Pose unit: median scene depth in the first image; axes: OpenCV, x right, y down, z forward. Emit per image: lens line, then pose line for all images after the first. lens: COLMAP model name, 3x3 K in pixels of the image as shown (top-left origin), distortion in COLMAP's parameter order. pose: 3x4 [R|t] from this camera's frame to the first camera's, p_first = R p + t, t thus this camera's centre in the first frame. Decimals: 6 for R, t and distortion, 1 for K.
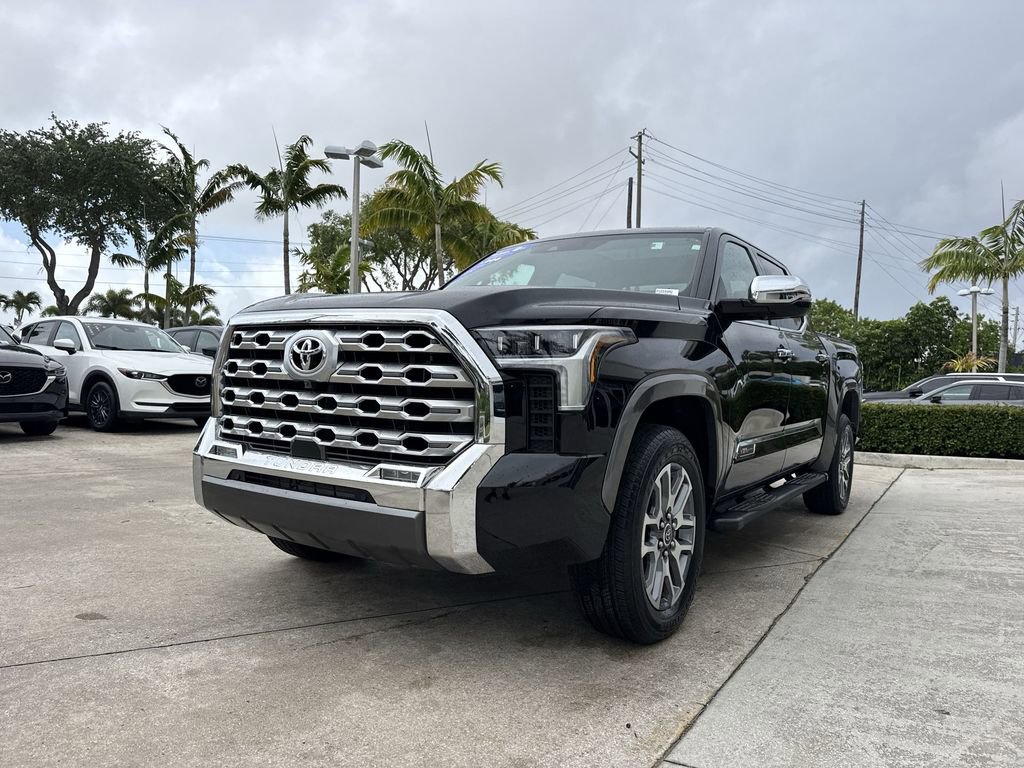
lens RADIAL K [[716.3, 0, 508.6], [0, 716.3, 374.5], [0, 0, 1]] dist [0.045308, -0.052094]
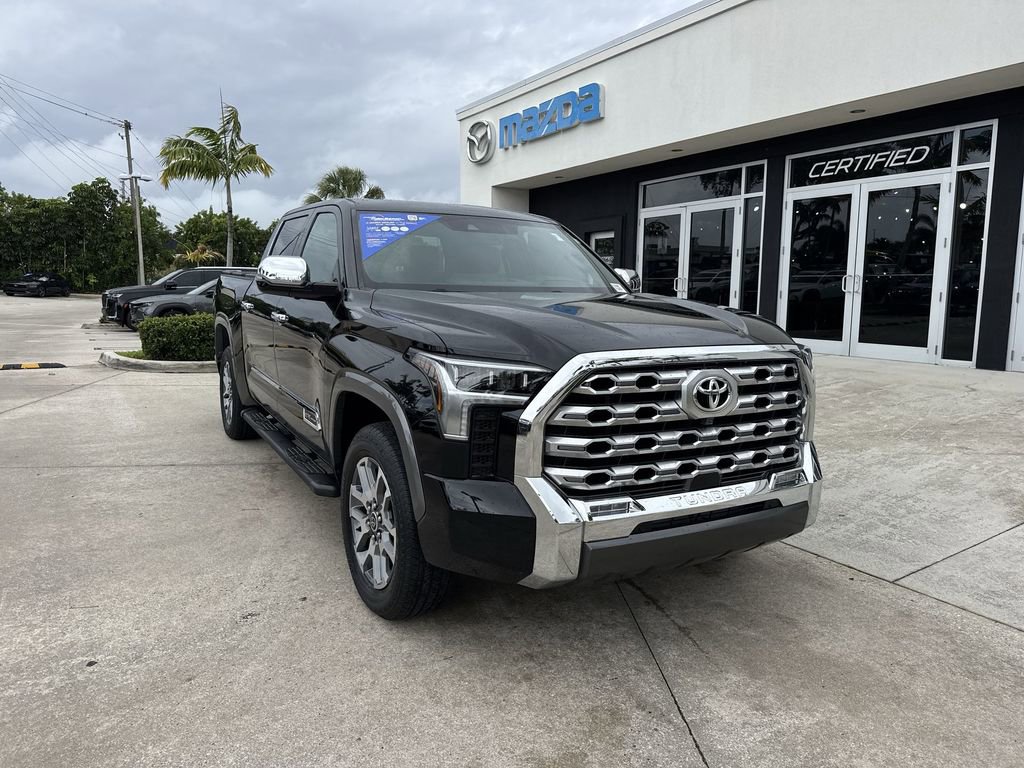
lens RADIAL K [[716.3, 0, 504.8], [0, 716.3, 383.2], [0, 0, 1]] dist [0.045308, -0.052094]
pose [[0.450332, -0.155041, 0.879297, -1.288166], [-0.008670, 0.984003, 0.177943, -0.217908], [-0.892819, -0.087756, 0.441783, 0.783560]]
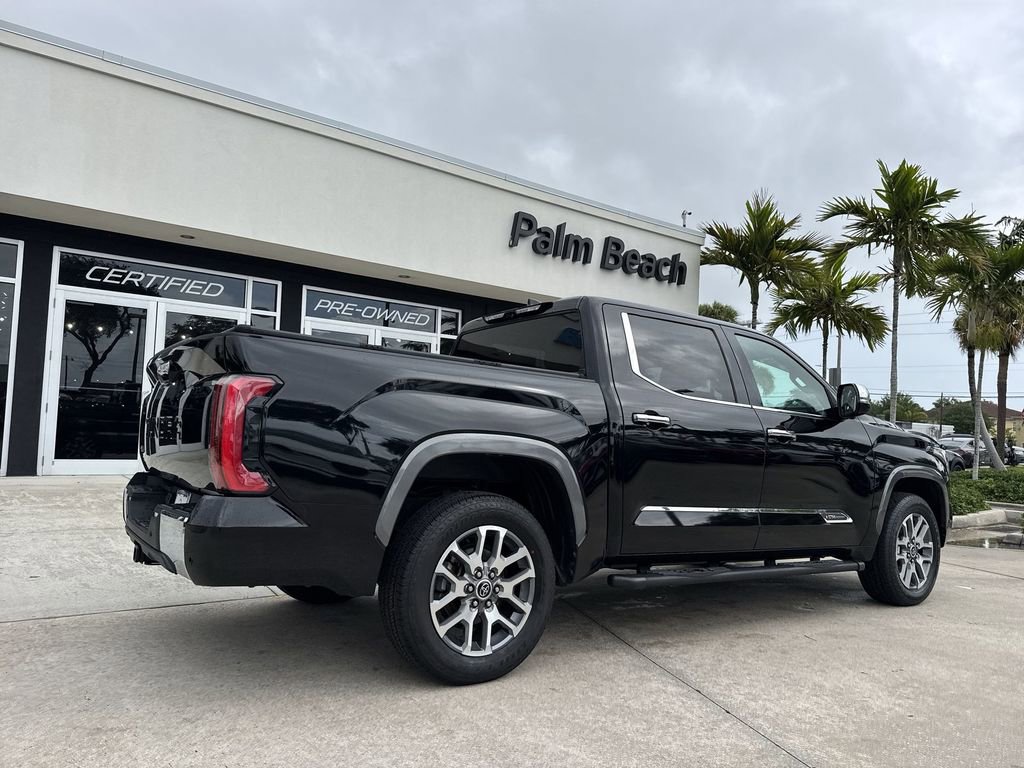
lens RADIAL K [[716.3, 0, 505.7], [0, 716.3, 385.2], [0, 0, 1]] dist [0.045308, -0.052094]
pose [[-0.926564, -0.046563, 0.373244, -0.072343], [-0.080284, 0.993923, -0.075309, -0.004633], [-0.367469, -0.099744, -0.924671, 3.799378]]
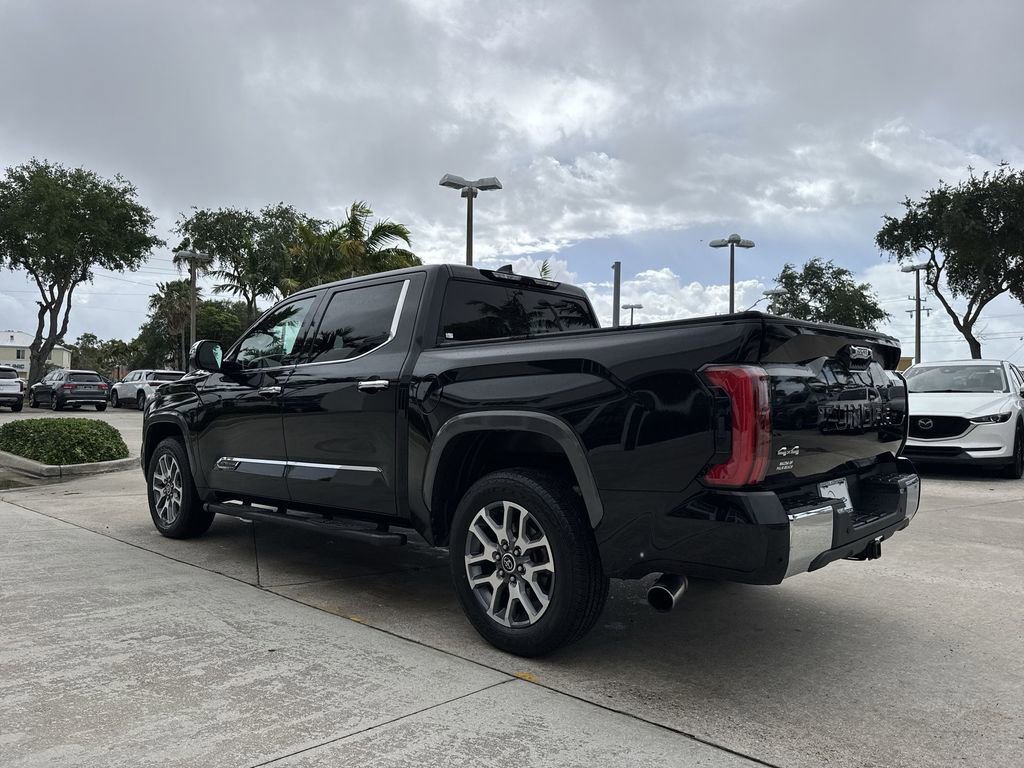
lens RADIAL K [[716.3, 0, 510.5], [0, 716.3, 378.6], [0, 0, 1]] dist [0.045308, -0.052094]
pose [[-0.164439, -0.060745, -0.984515, 2.259026], [0.000148, 0.998100, -0.061608, 0.035748], [0.986387, -0.010276, -0.164118, 2.449494]]
